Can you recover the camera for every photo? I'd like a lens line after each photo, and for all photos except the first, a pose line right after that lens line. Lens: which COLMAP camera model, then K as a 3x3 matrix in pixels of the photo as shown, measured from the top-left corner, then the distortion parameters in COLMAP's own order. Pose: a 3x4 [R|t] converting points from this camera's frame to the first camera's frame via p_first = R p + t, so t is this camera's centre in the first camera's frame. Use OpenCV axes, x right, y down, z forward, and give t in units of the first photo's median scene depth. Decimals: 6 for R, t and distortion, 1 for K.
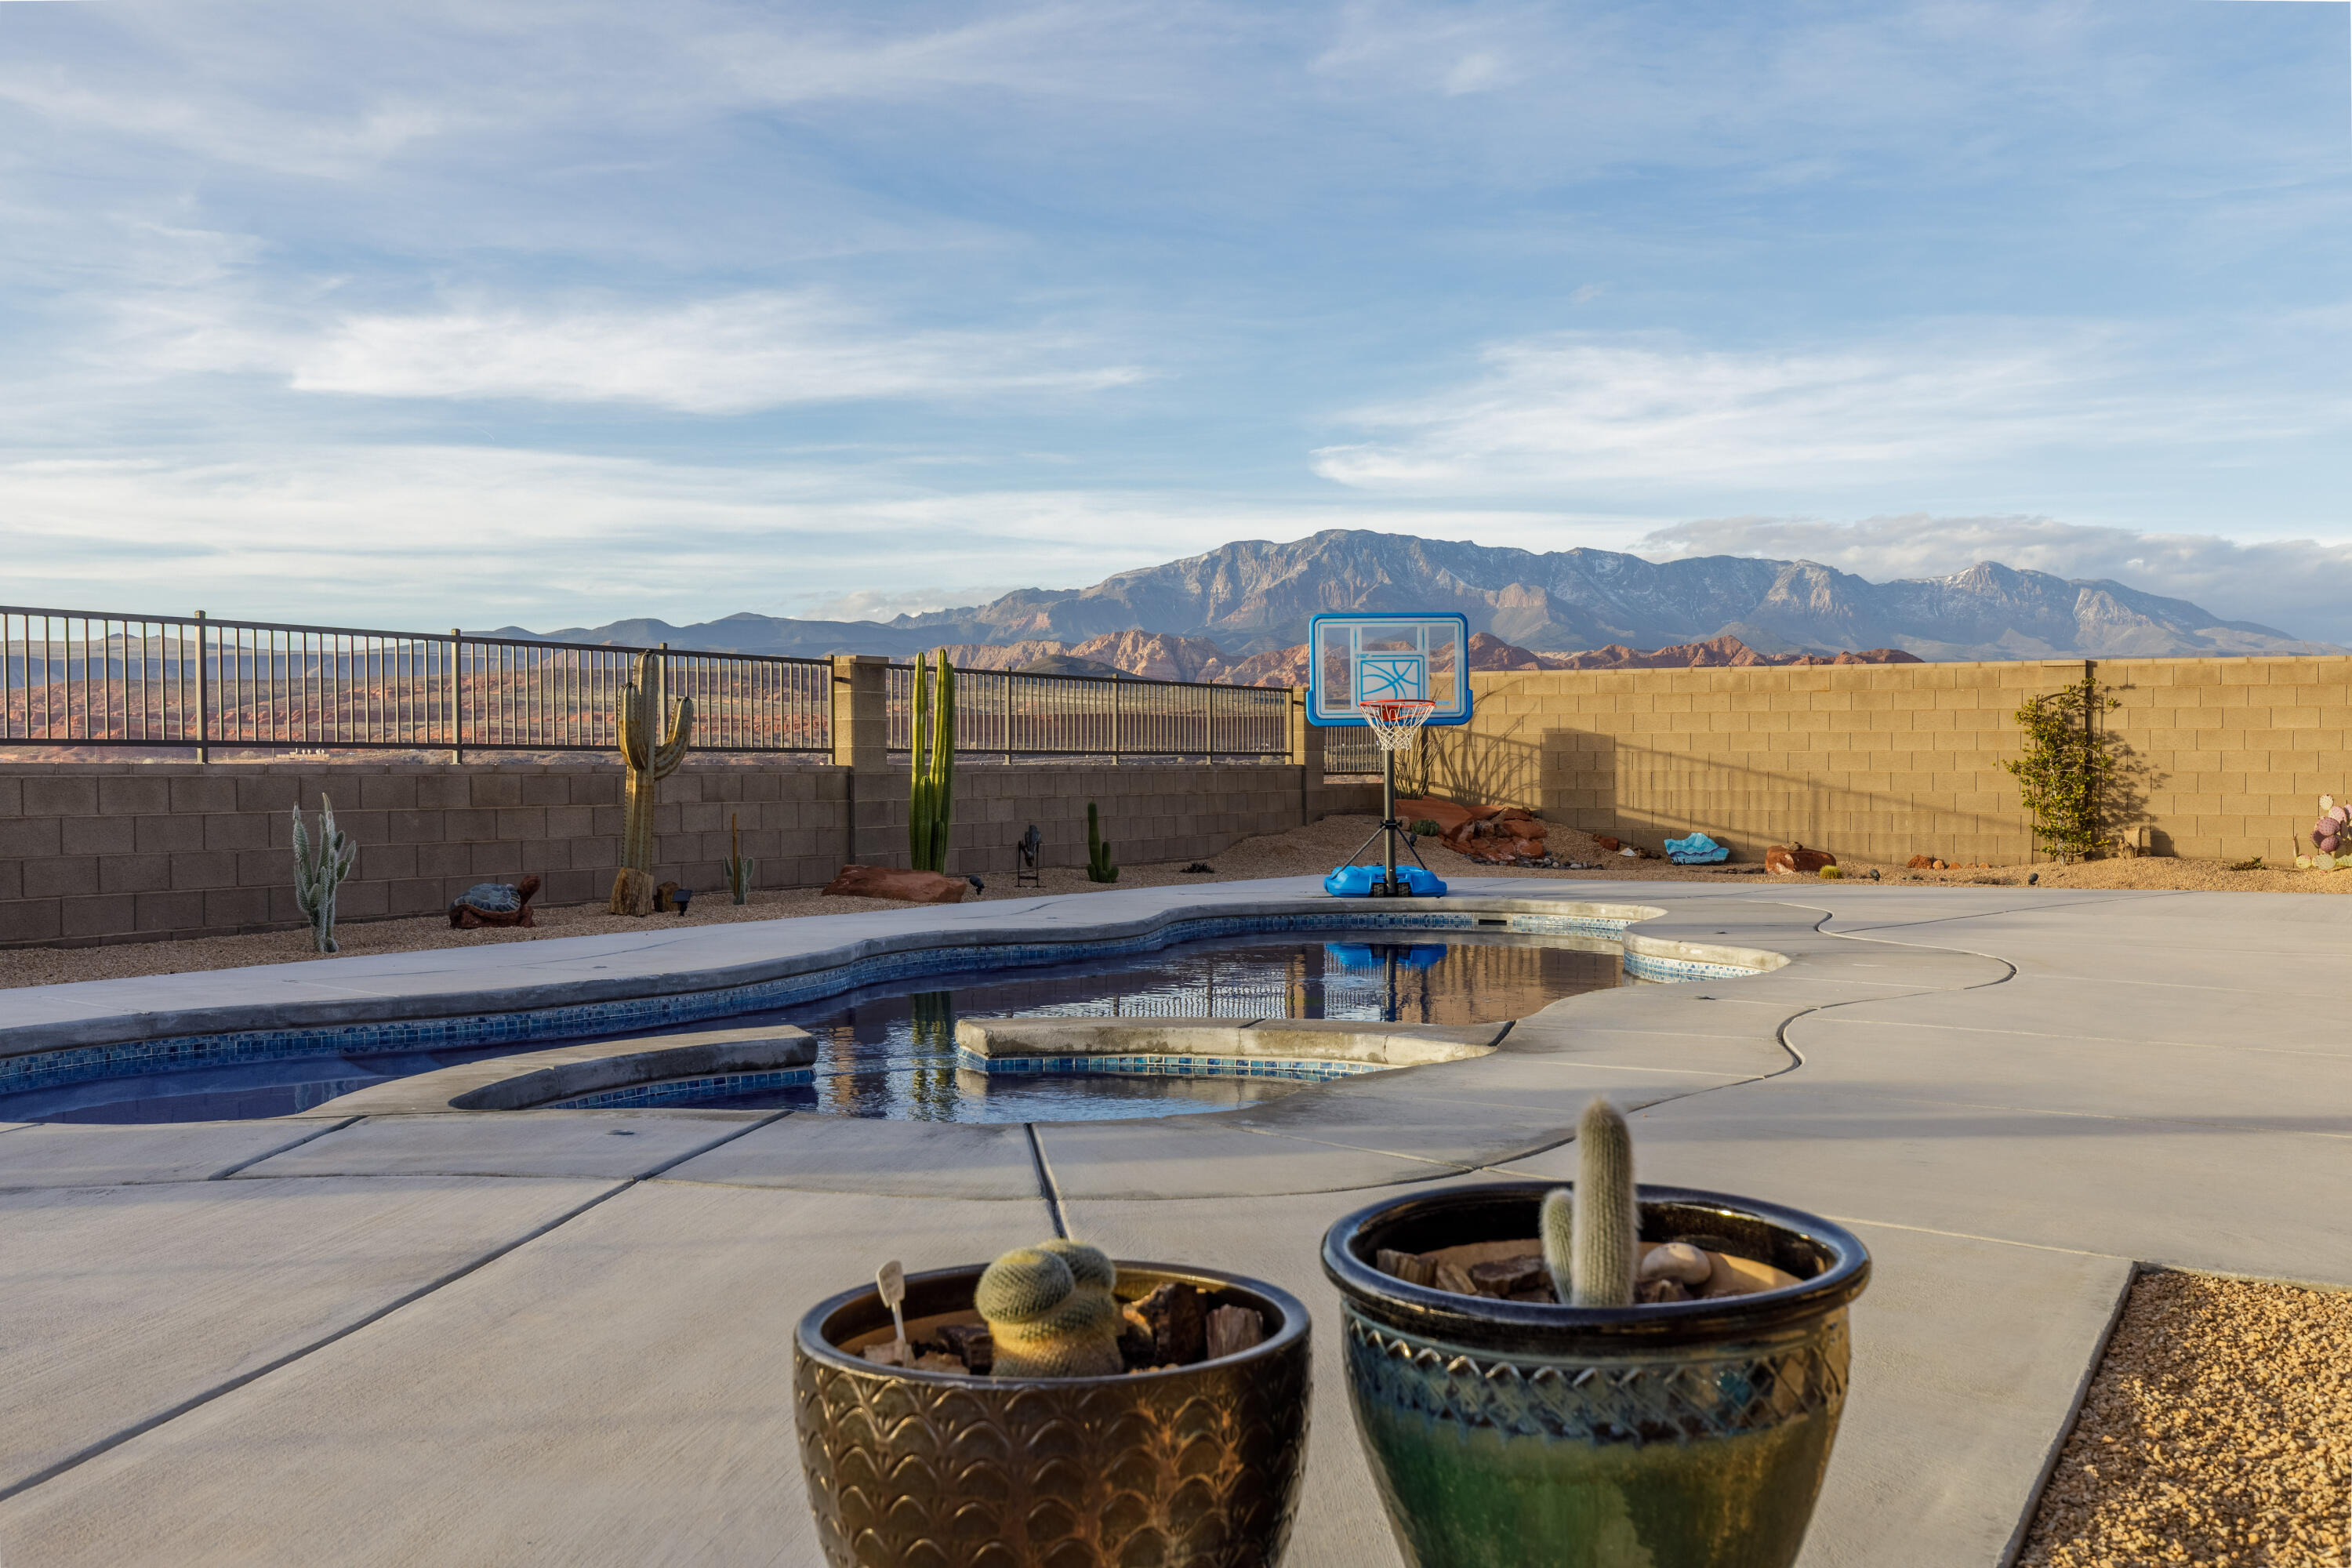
lens RADIAL K [[2251.1, 0, 1189.0], [0, 2251.1, 791.2], [0, 0, 1]] dist [0.021460, 0.000000]
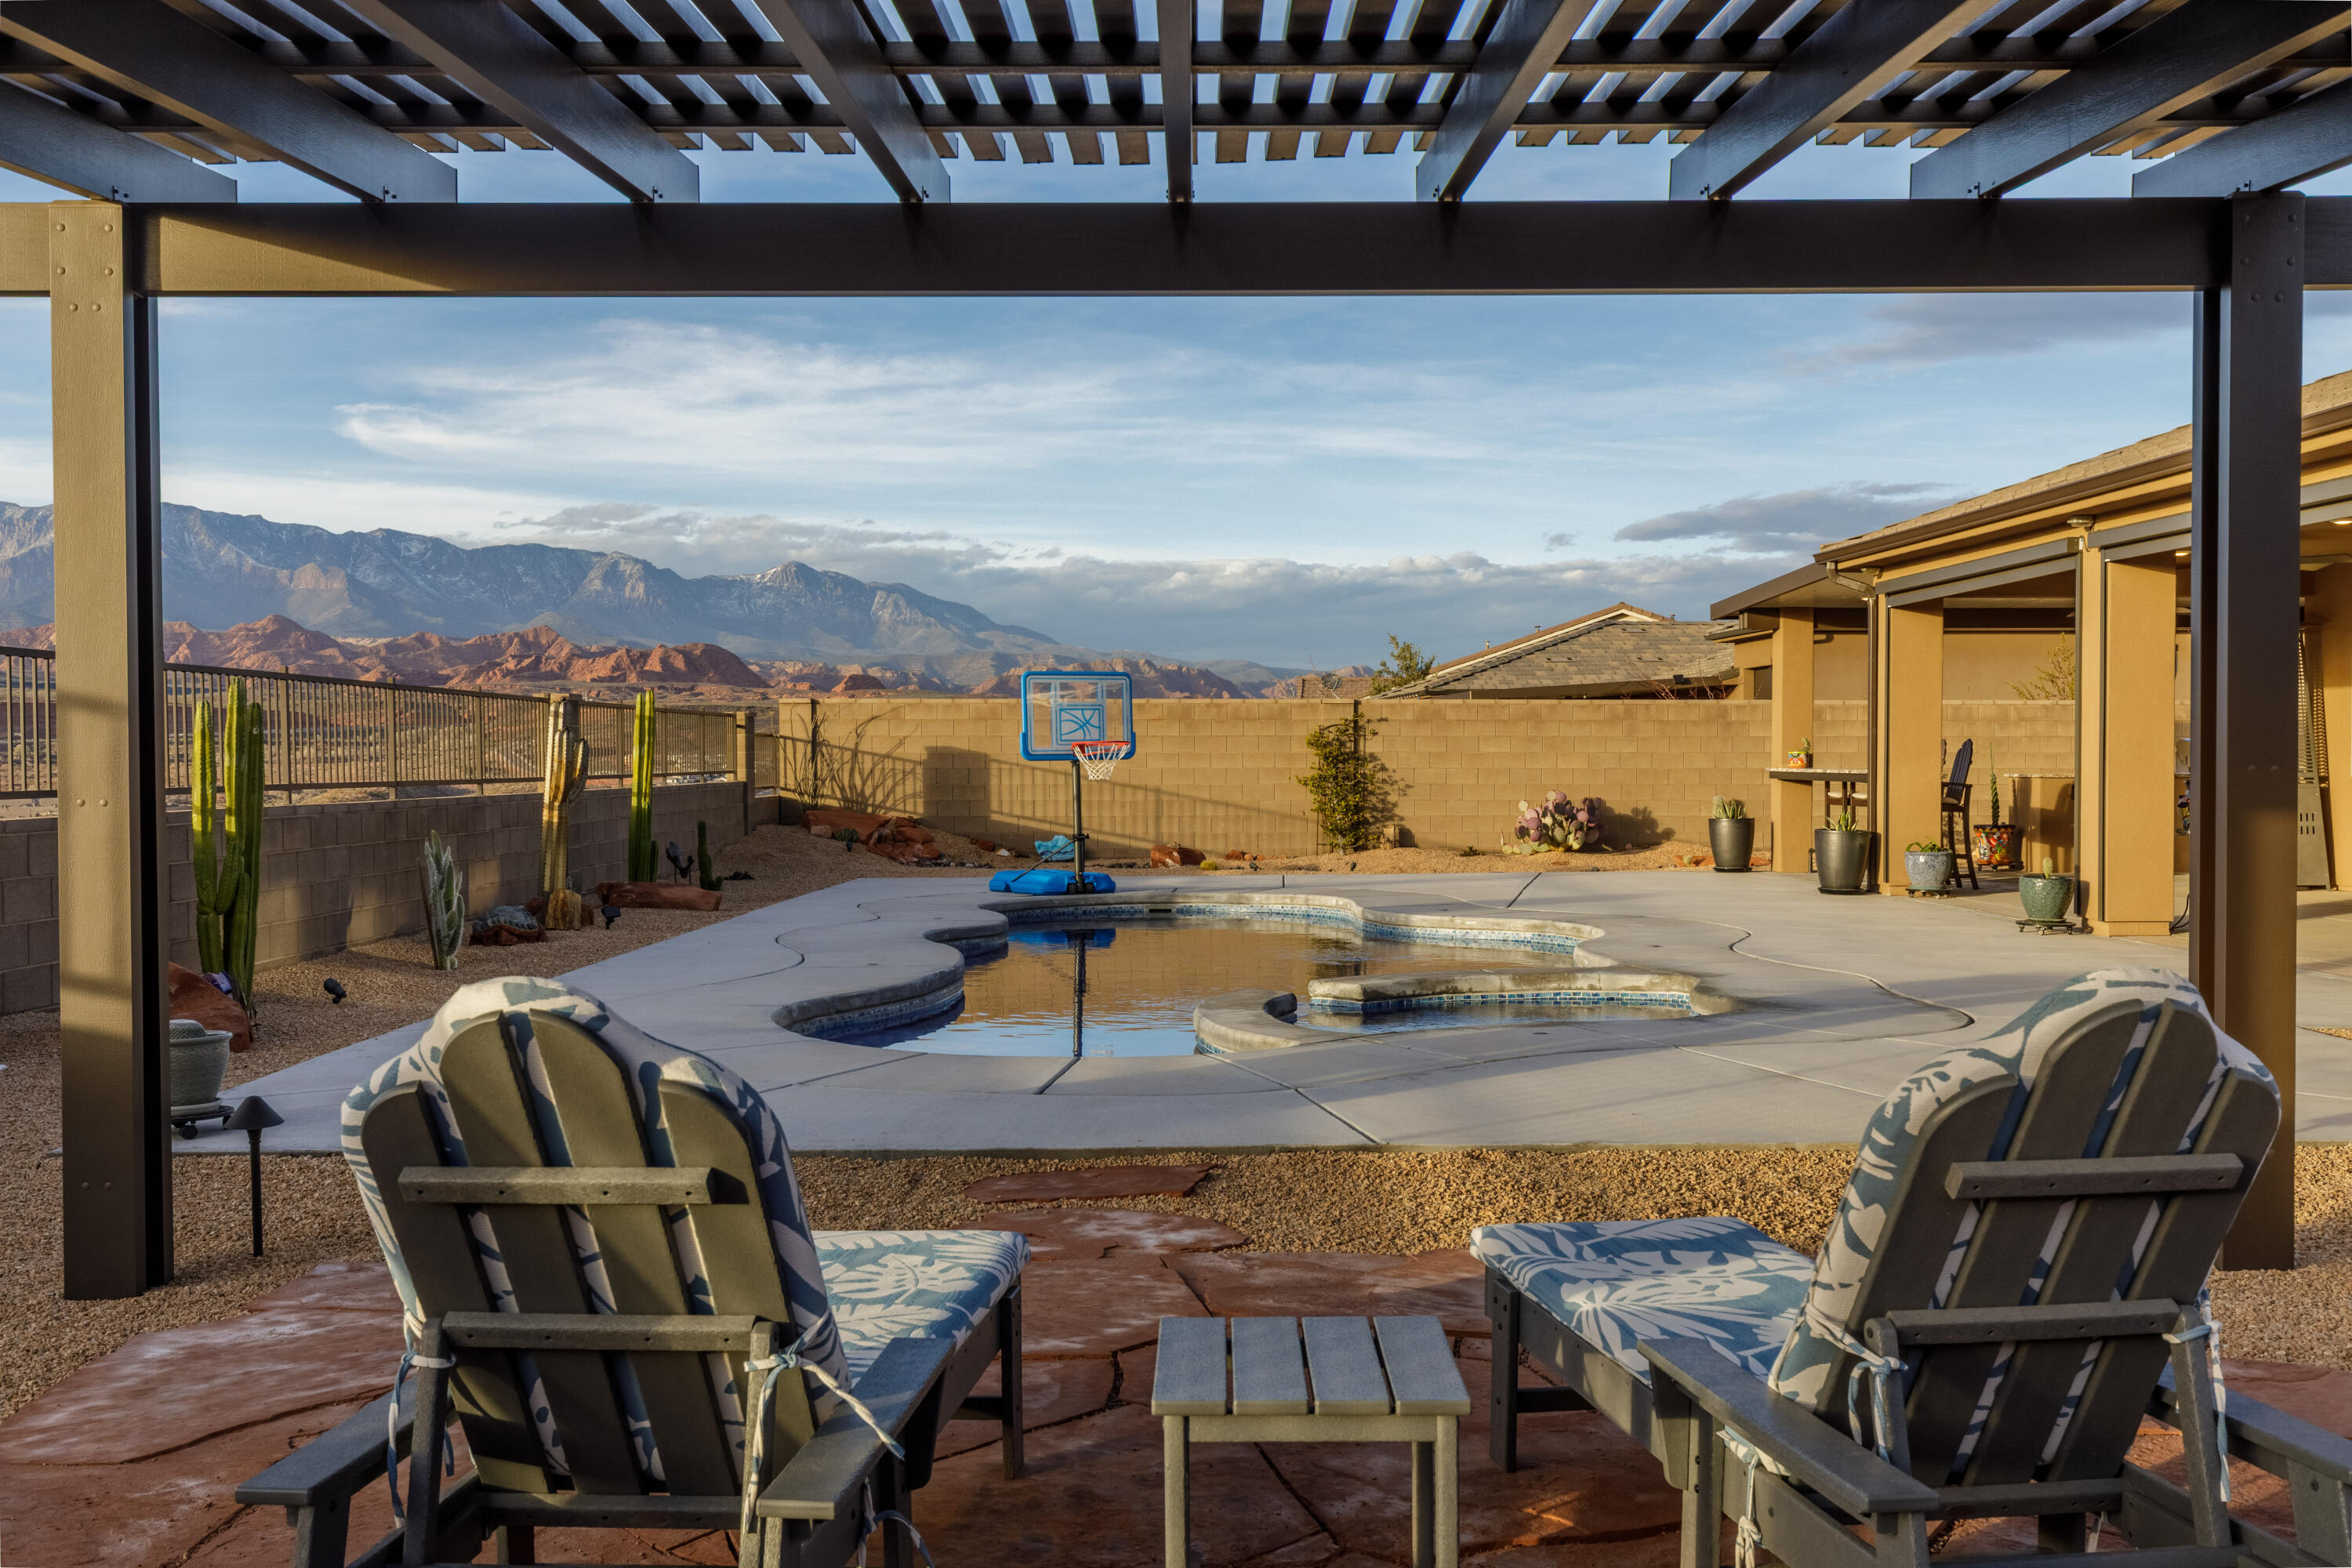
lens RADIAL K [[2251.1, 0, 1189.7], [0, 2251.1, 786.2], [0, 0, 1]] dist [0.021460, 0.000000]
pose [[0.871350, -0.007877, 0.490599, -0.336030], [0.007123, 0.999969, 0.003405, -0.012547], [-0.490611, 0.000527, 0.871379, -0.100113]]
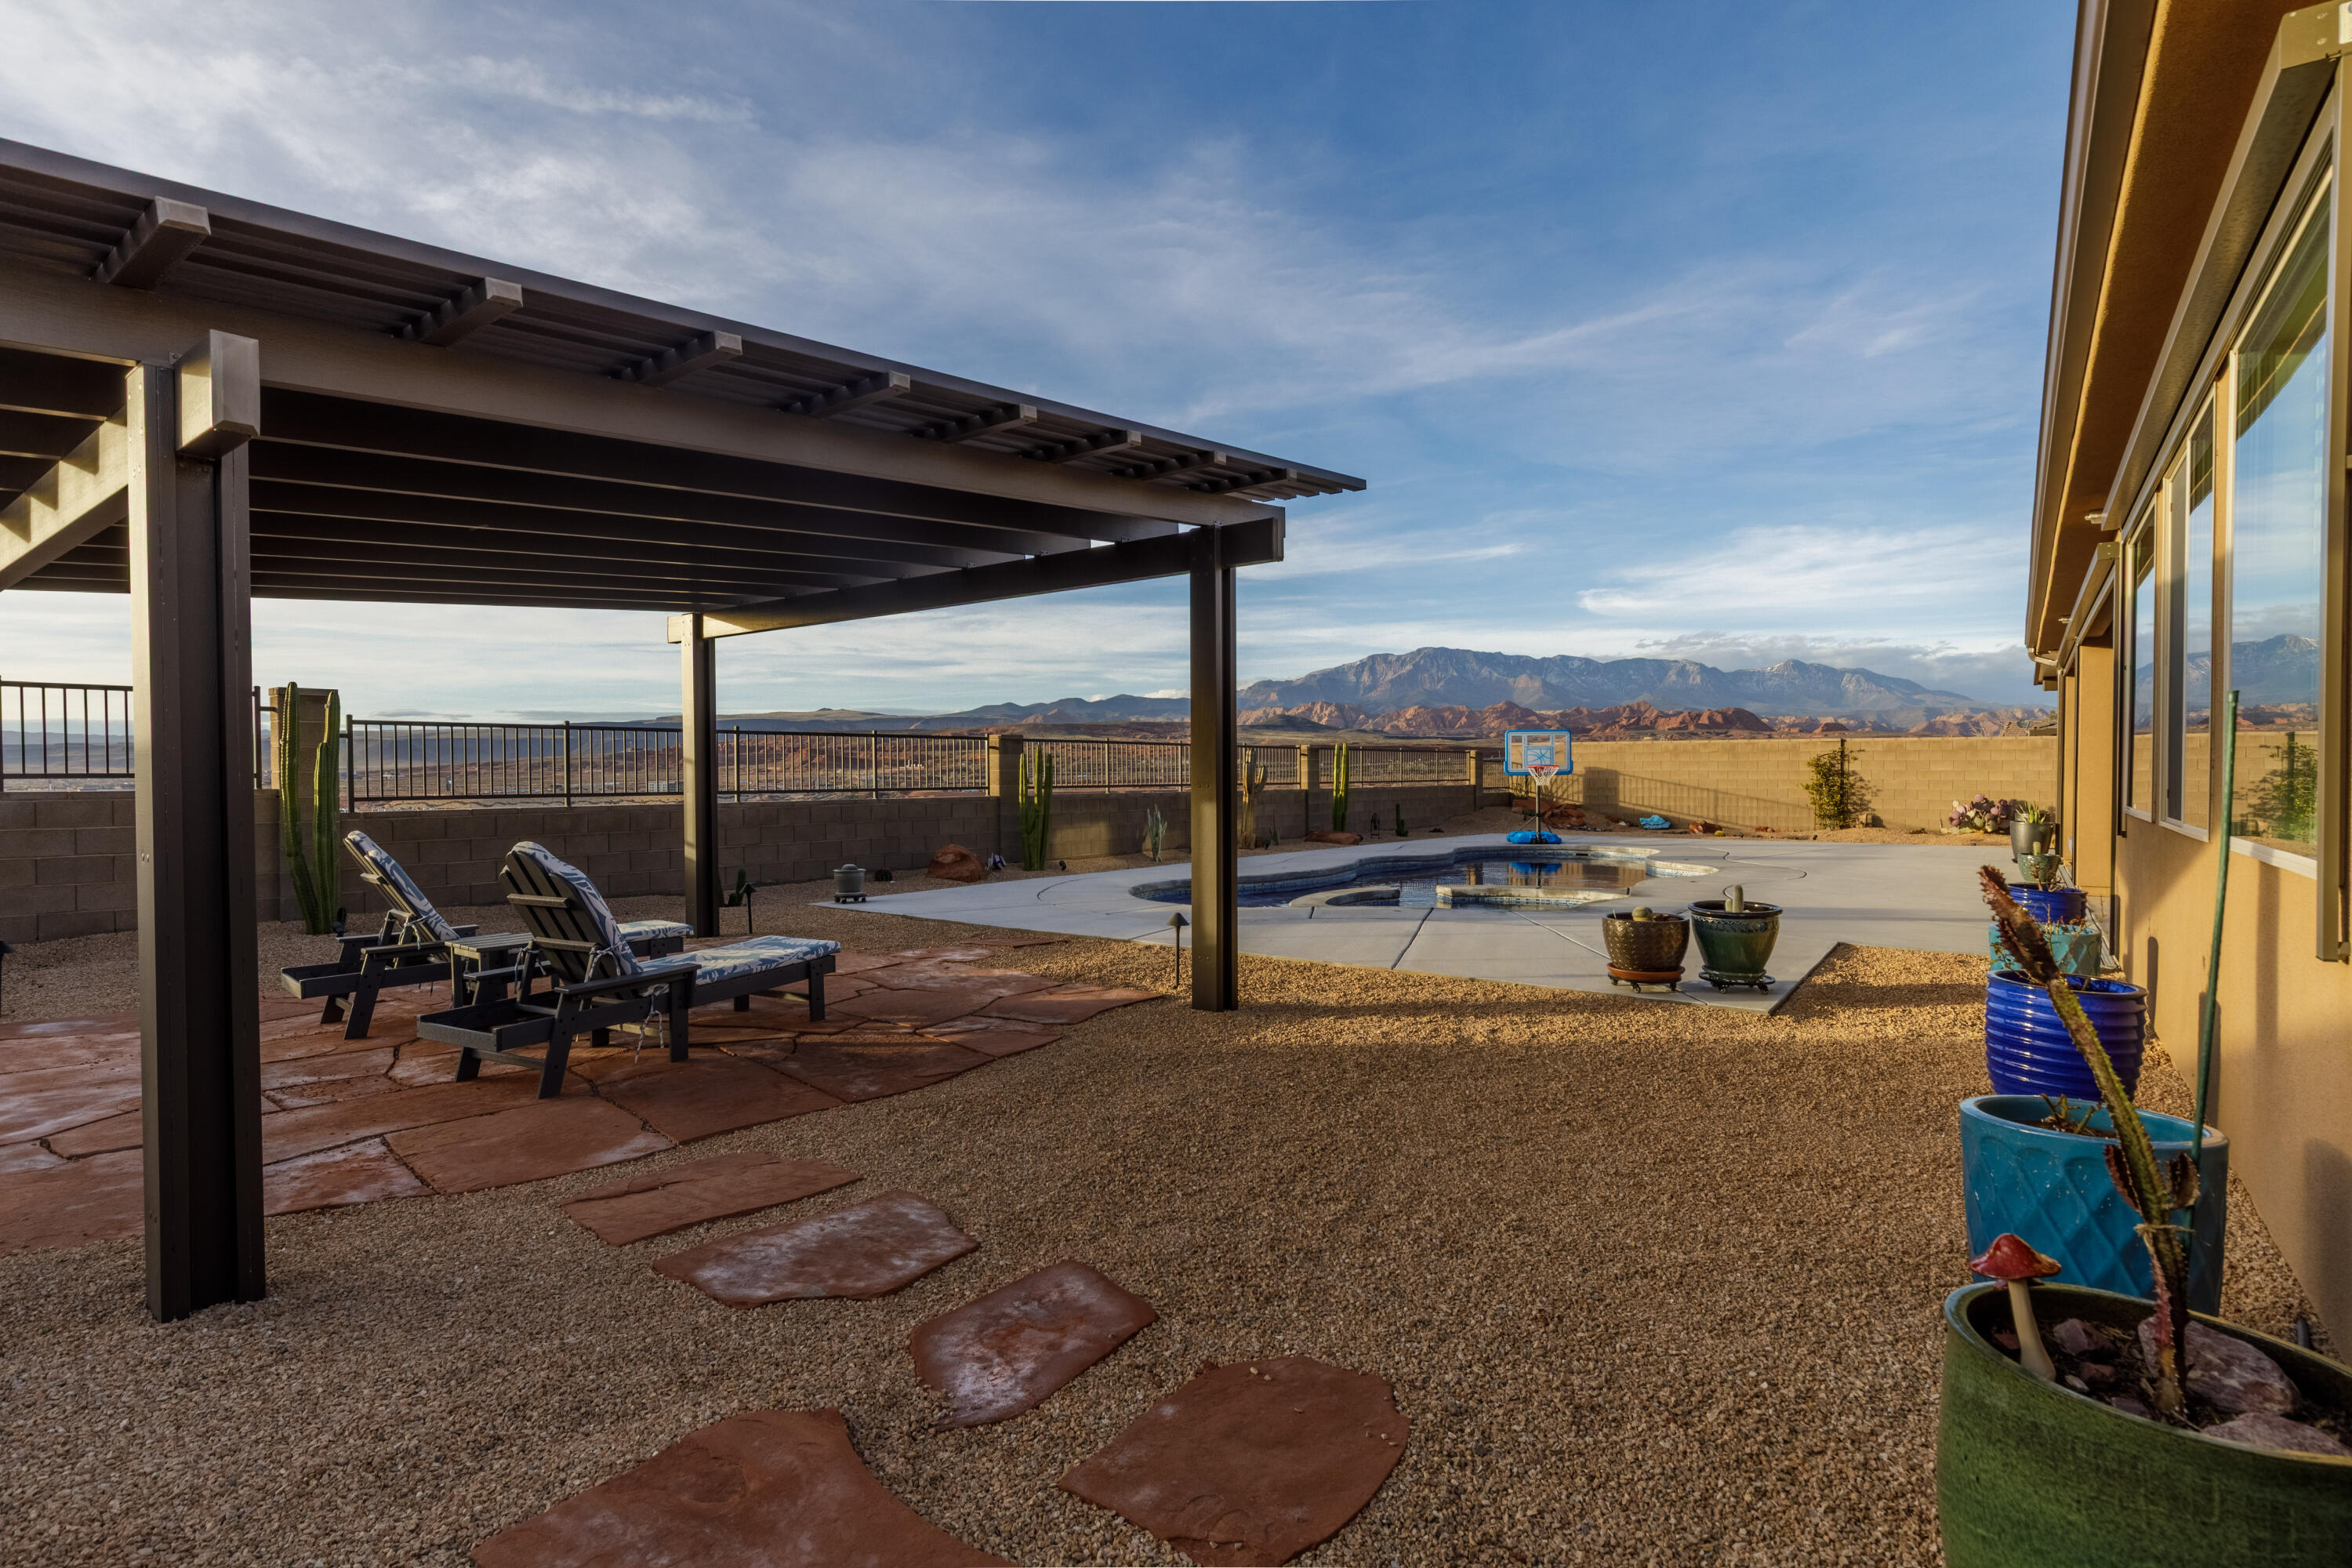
lens RADIAL K [[1153.7, 0, 1175.9], [0, 1153.7, 787.1], [0, 0, 1]] dist [0.000329, 0.000029]
pose [[0.988826, 0.000942, -0.149070, -0.081257], [-0.000577, 0.999997, 0.002493, -0.012944], [0.149072, -0.002379, 0.988823, -0.221758]]
